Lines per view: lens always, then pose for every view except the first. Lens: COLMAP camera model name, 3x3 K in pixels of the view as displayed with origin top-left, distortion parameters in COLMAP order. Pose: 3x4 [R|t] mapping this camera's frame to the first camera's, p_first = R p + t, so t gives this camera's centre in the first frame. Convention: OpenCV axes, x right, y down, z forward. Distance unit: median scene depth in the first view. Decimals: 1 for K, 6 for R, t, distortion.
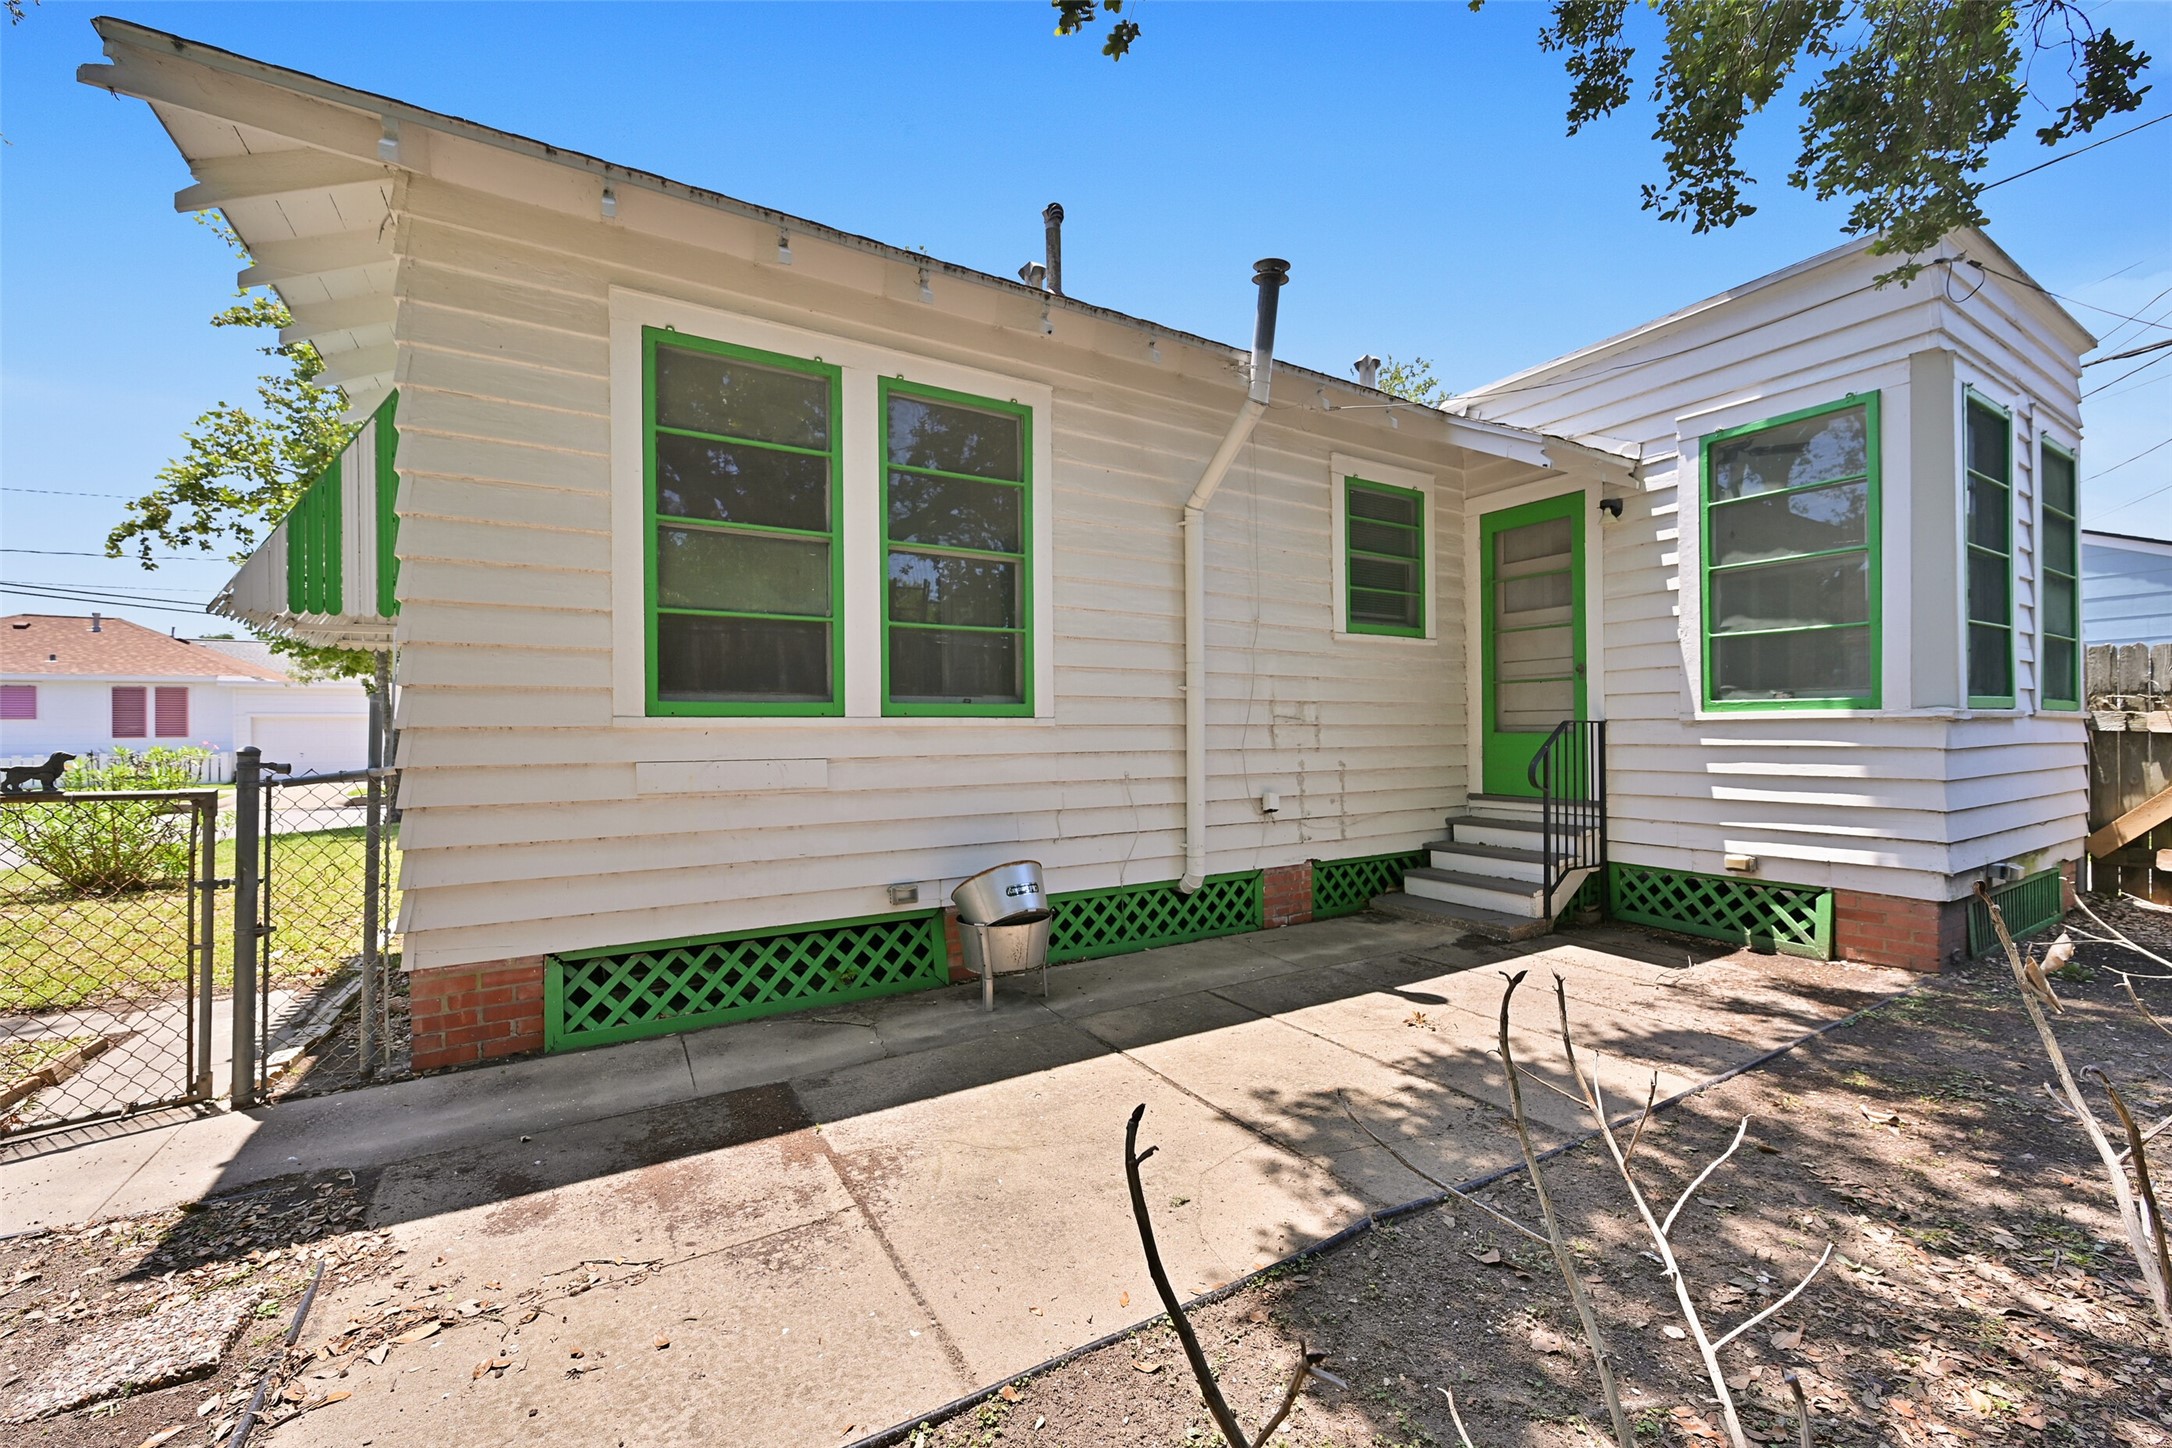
lens RADIAL K [[855.8, 0, 1100.7], [0, 855.8, 720.0], [0, 0, 1]] dist [0.000256, -0.000851]
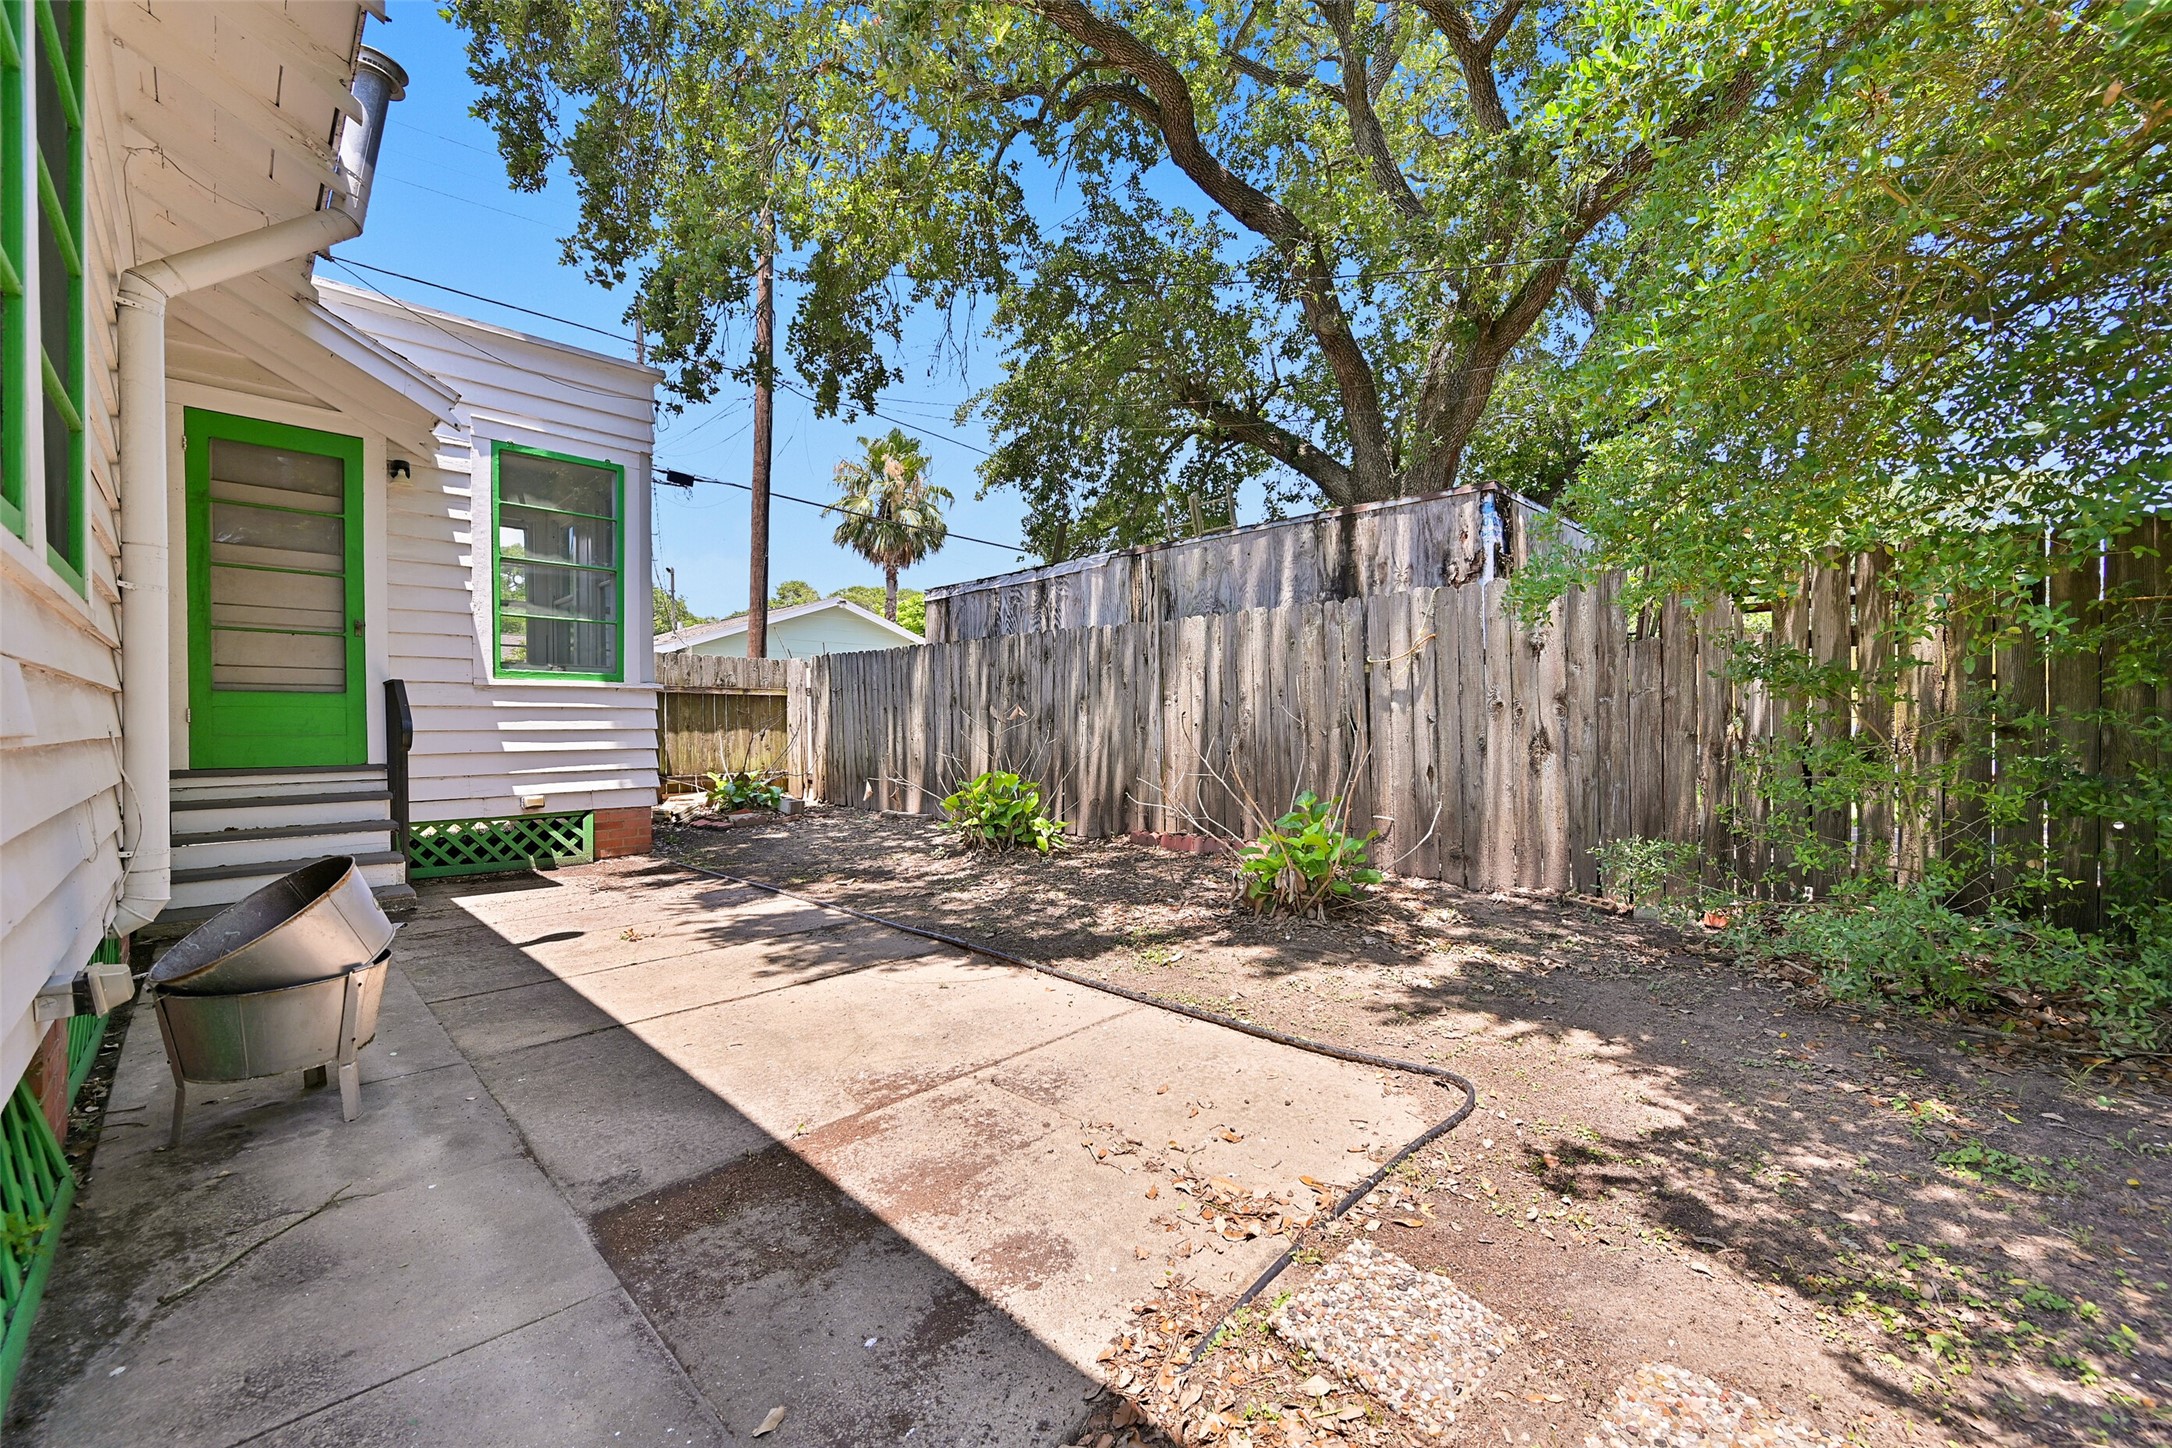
lens RADIAL K [[855.8, 0, 1093.8], [0, 855.8, 730.1], [0, 0, 1]] dist [0.000256, -0.000851]
pose [[-0.251122, 0.000683, 0.967955, -0.683329], [-0.004745, 0.999987, -0.001937, 0.065230], [-0.967944, -0.005079, -0.251115, 0.553512]]
